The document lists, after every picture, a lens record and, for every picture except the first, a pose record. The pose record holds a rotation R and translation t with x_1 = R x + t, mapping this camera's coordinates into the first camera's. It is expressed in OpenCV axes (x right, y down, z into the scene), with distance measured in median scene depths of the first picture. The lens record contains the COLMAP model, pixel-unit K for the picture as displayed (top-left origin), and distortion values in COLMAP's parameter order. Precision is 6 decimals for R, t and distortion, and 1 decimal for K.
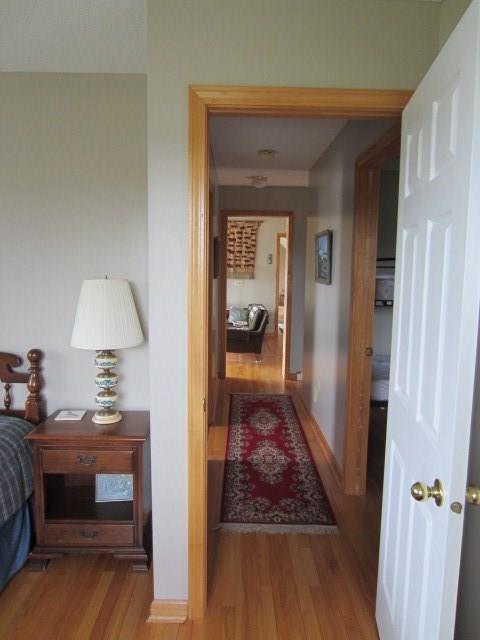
lens RADIAL K [[455.3, 0, 242.6], [0, 455.3, 319.5], [0, 0, 1]] dist [-0.025952, 0.000966]
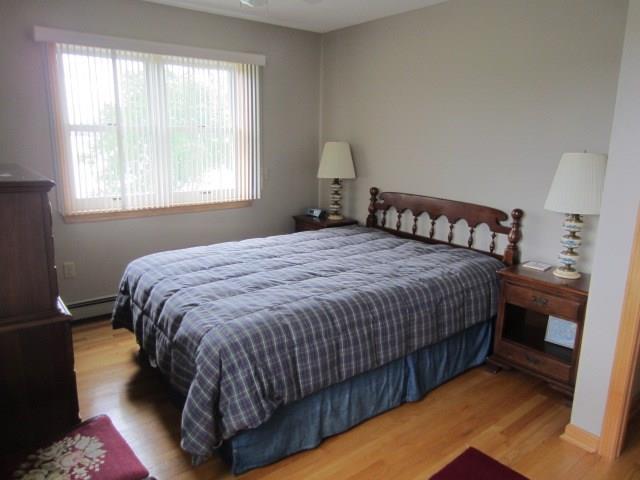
lens RADIAL K [[455.3, 0, 320.6], [0, 455.3, 240.7], [0, 0, 1]] dist [-0.025952, 0.000966]
pose [[0.607450, 0.162881, -0.777480, 0.205859], [-0.091371, 0.986583, 0.135299, 0.035566], [0.789086, -0.011148, 0.614182, -0.205484]]
